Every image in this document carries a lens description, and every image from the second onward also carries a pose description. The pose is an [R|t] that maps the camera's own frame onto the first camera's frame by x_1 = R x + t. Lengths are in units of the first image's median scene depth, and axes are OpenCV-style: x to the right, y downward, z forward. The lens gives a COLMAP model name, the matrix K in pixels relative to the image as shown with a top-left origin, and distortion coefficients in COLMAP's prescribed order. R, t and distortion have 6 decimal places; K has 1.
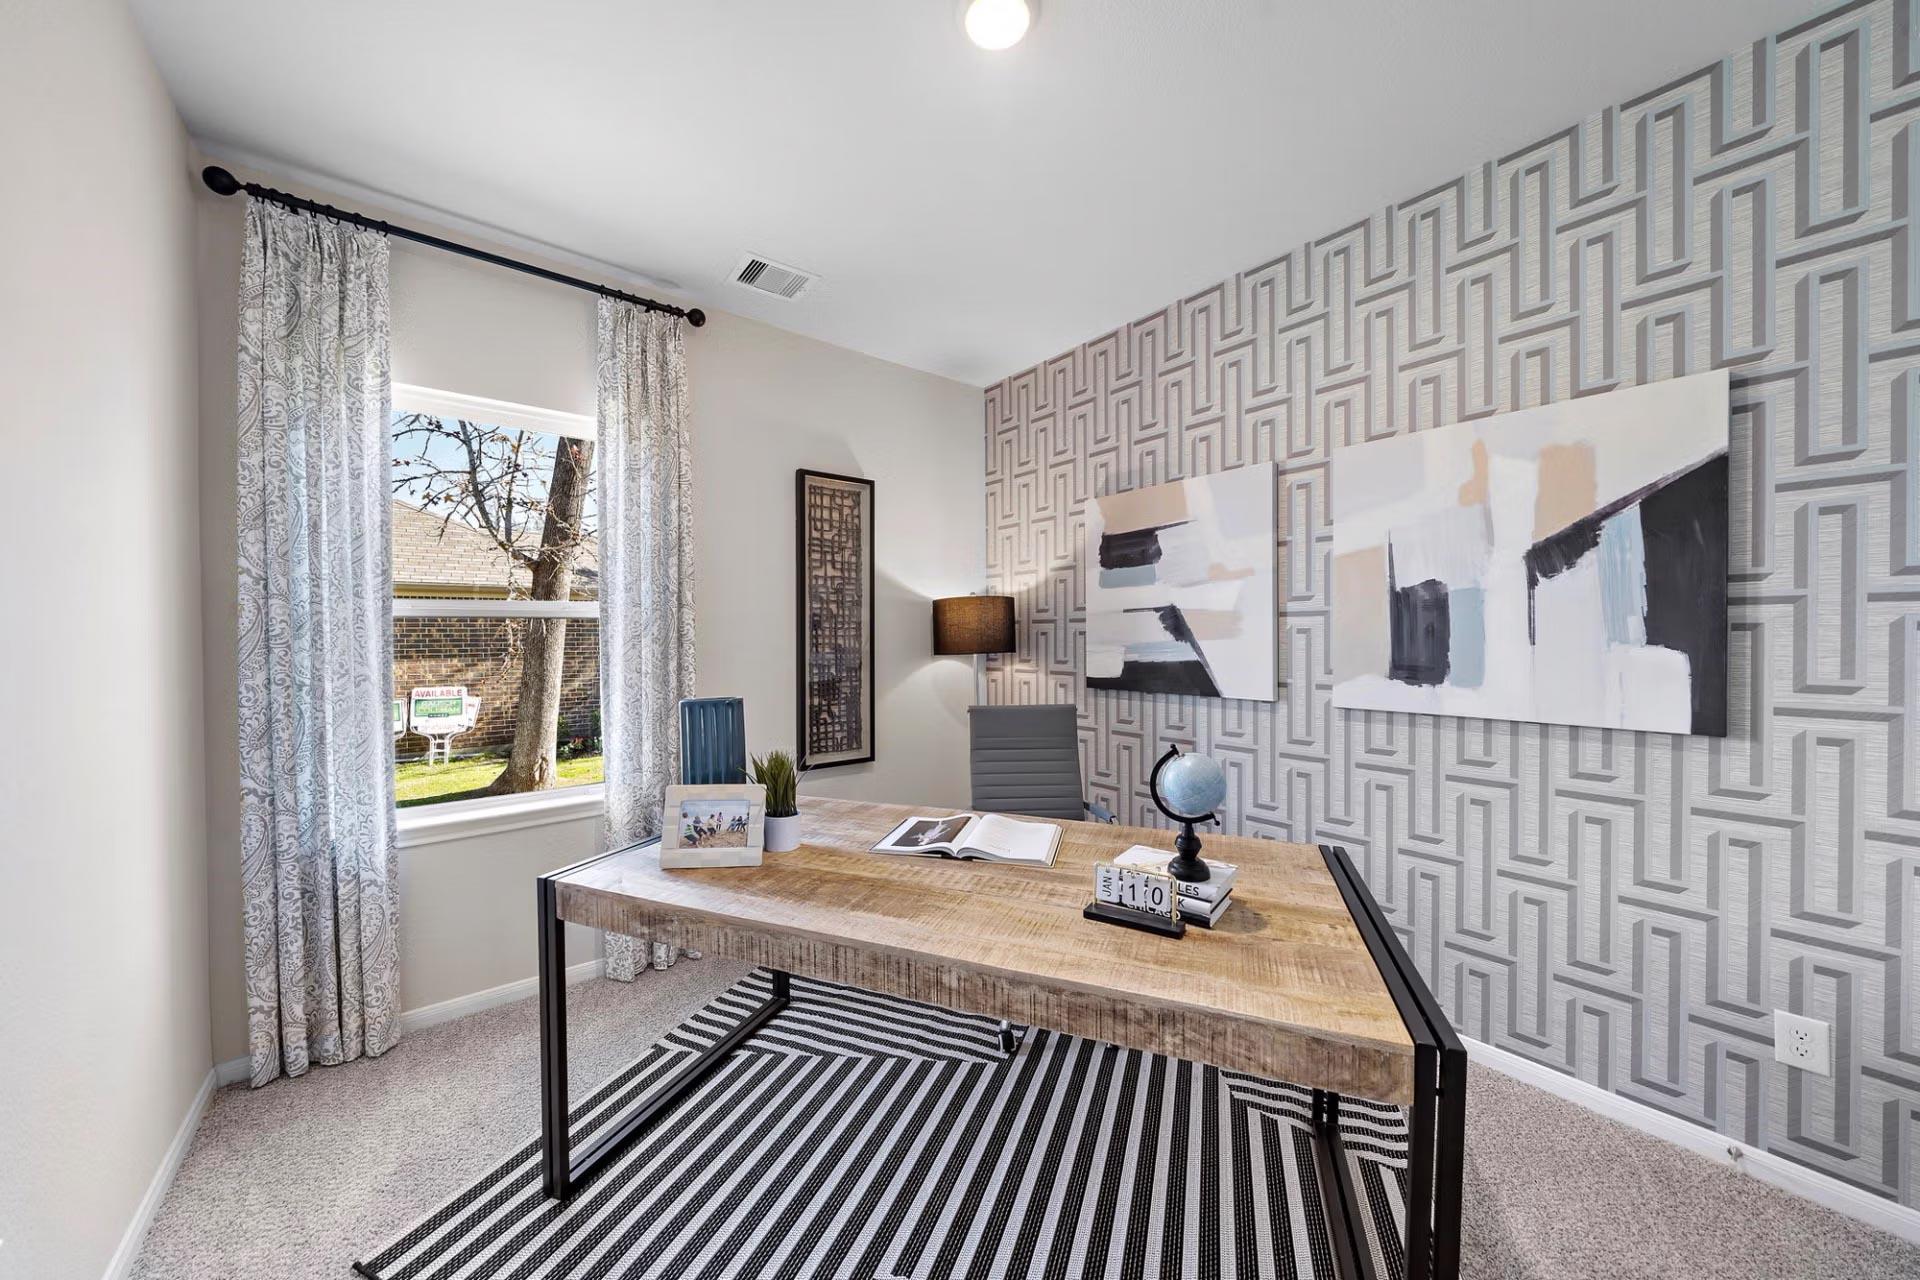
lens RADIAL K [[662.5, 0, 951.6], [0, 662.5, 640.7], [0, 0, 1]] dist [-0.004882, -0.000218]
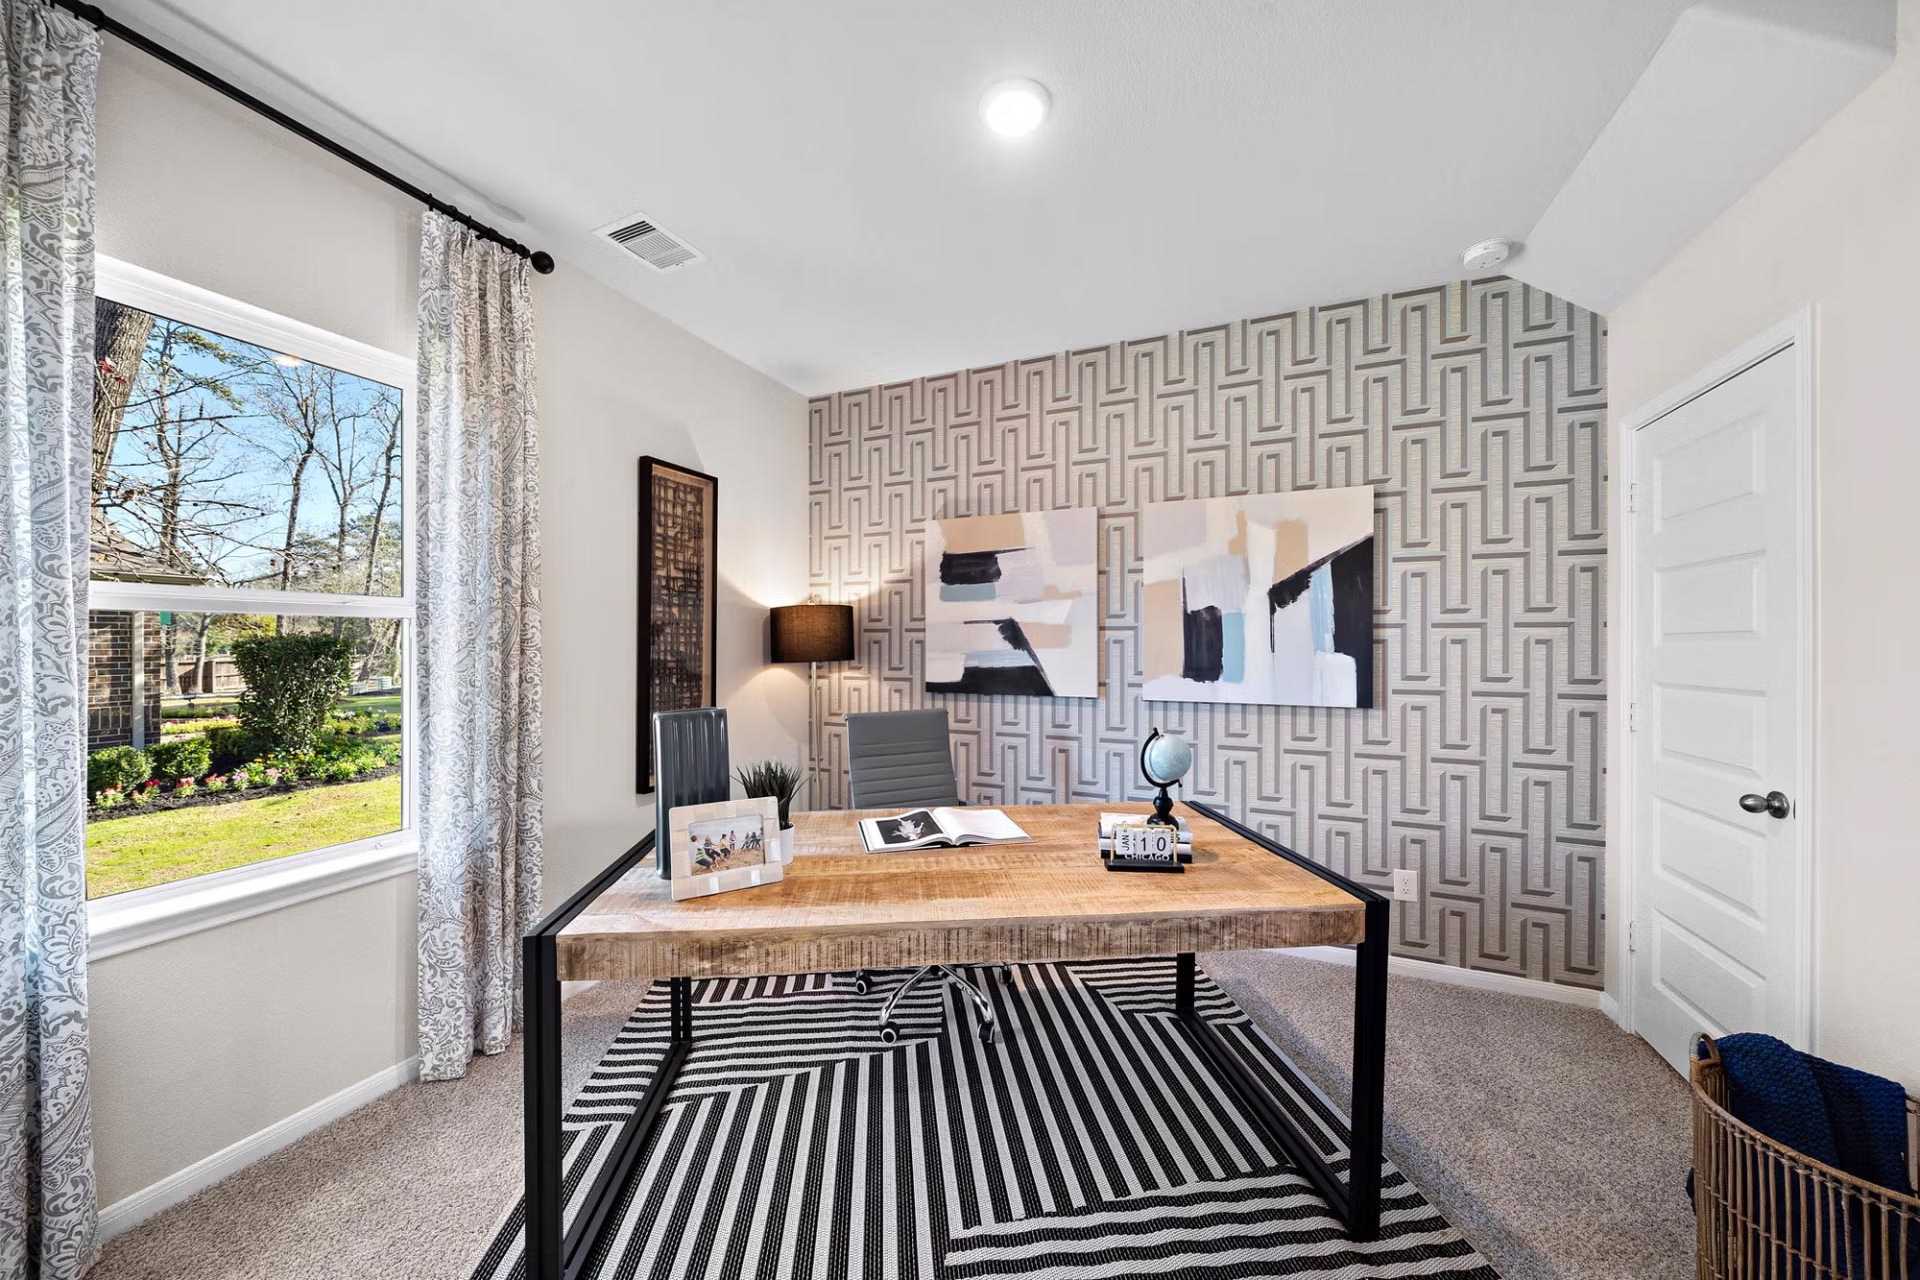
lens RADIAL K [[662.5, 0, 950.5], [0, 662.5, 641.3], [0, 0, 1]] dist [-0.004882, -0.000218]
pose [[0.882130, 0.009611, 0.470908, -0.413538], [-0.003352, 0.999895, -0.014129, 0.004230], [-0.470994, 0.010885, 0.882069, 0.026314]]
